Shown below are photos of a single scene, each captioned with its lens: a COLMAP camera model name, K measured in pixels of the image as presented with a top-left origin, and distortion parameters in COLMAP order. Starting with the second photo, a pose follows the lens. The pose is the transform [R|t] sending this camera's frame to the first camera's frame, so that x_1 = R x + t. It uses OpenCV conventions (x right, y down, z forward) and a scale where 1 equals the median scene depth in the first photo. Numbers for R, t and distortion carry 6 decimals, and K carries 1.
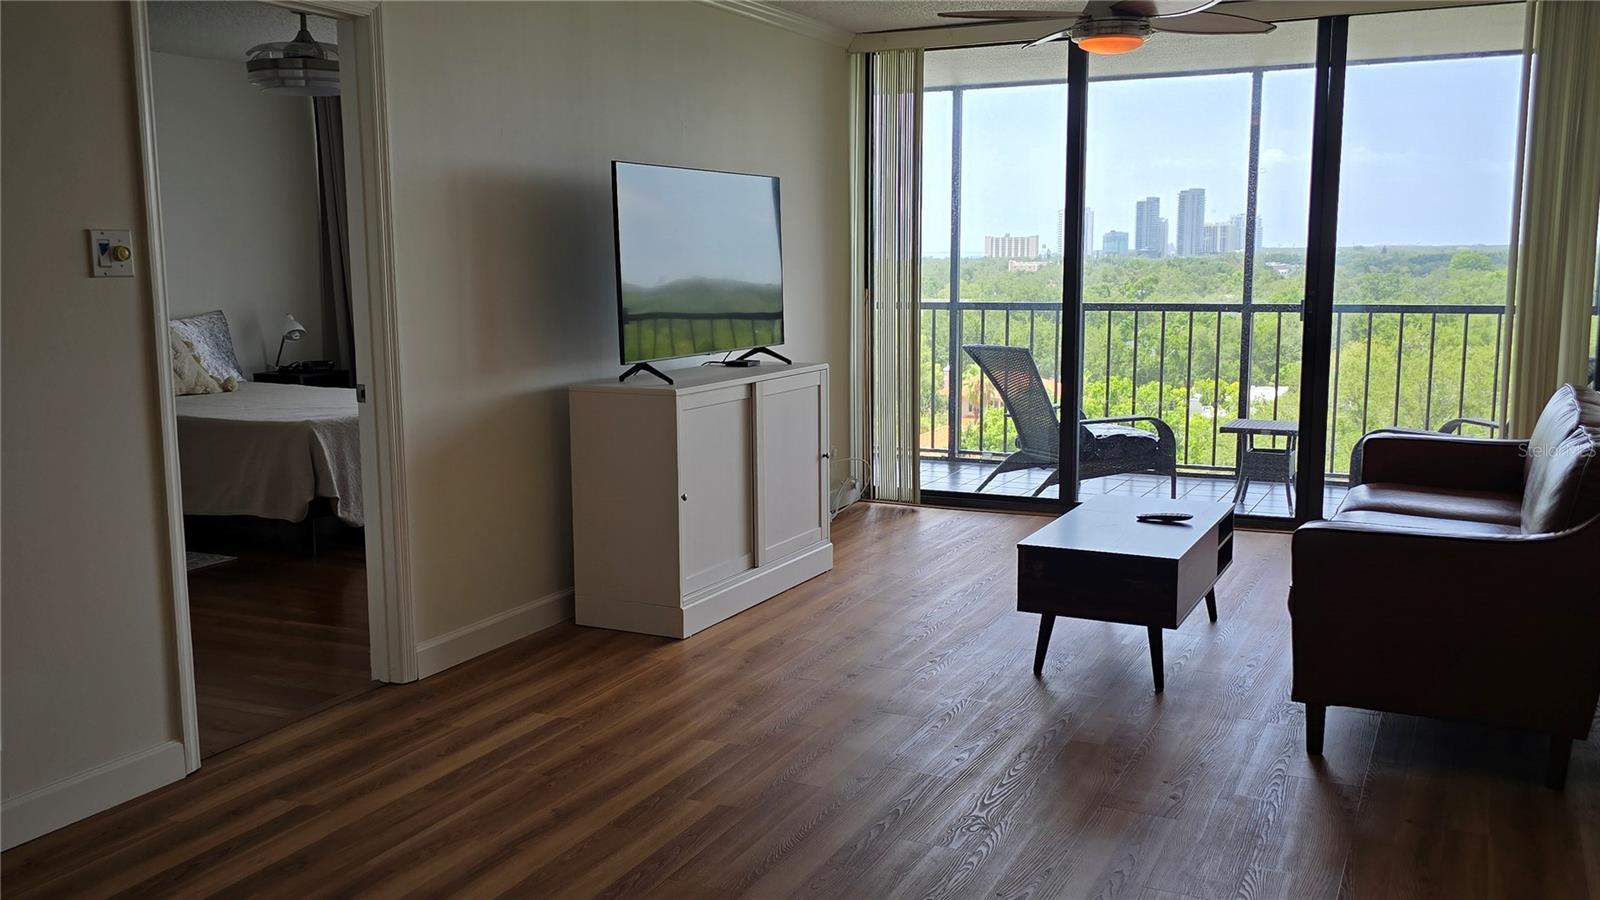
lens RADIAL K [[1420.0, 0, 800.0], [0, 1420.0, 450.0], [0, 0, 1]] dist [0.109048, -0.000195]
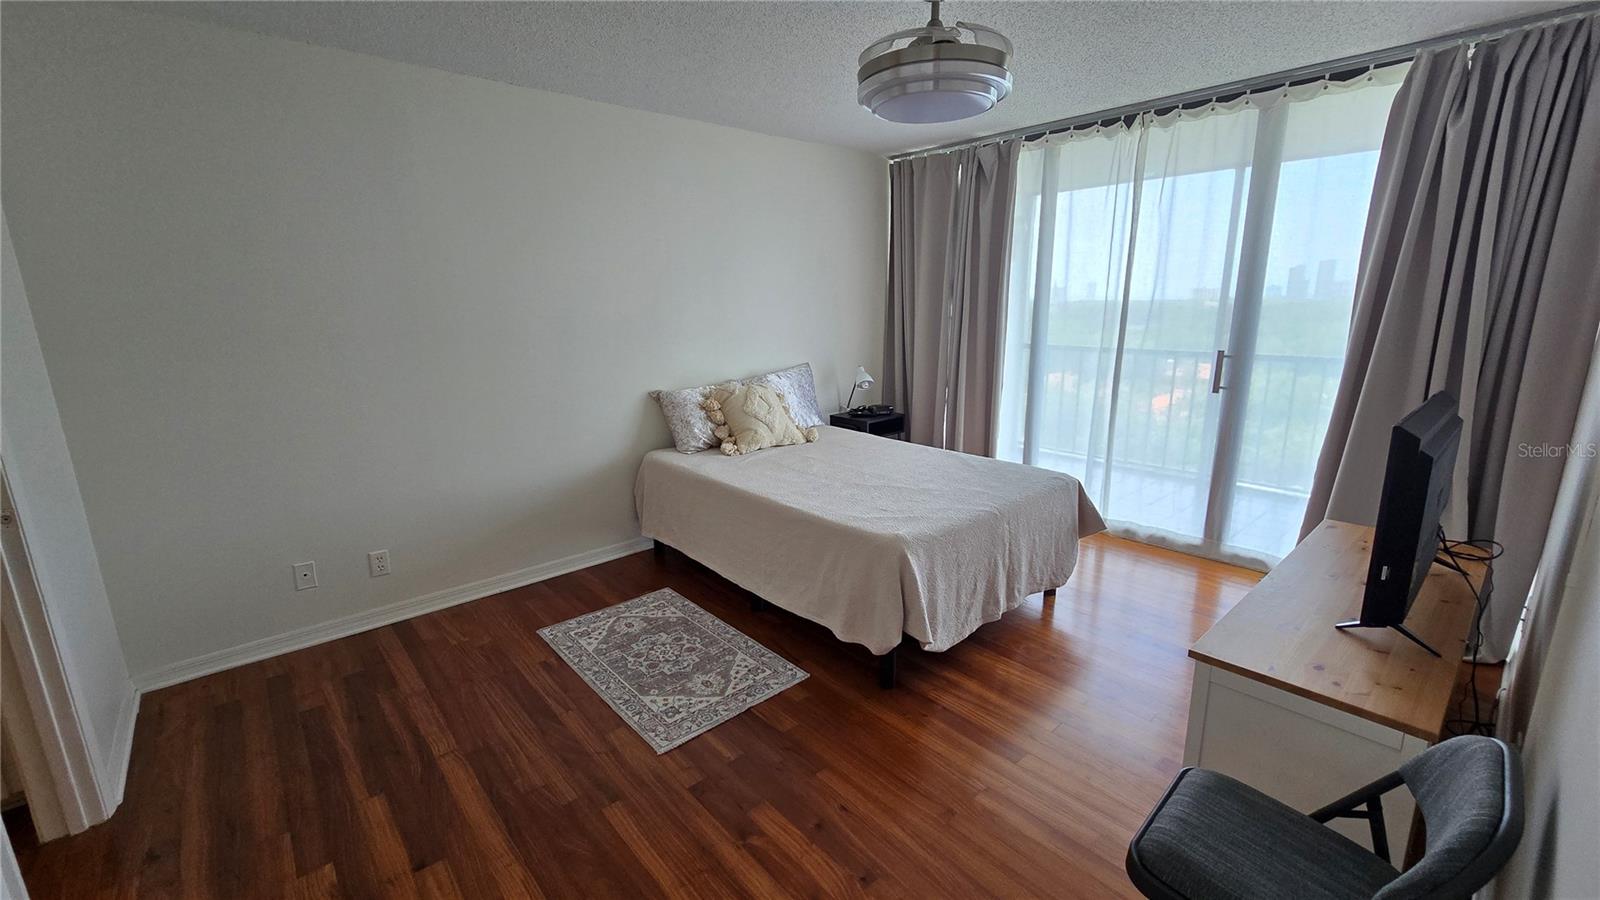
lens RADIAL K [[666.9, 0, 800.0], [0, 666.9, 450.0], [0, 0, 1]] dist [0.000810, 0.000190]
pose [[0.924030, 0.077243, -0.374436, -0.214068], [-0.045277, 0.994595, 0.093442, -0.083018], [0.379629, -0.069390, 0.922533, 0.532546]]
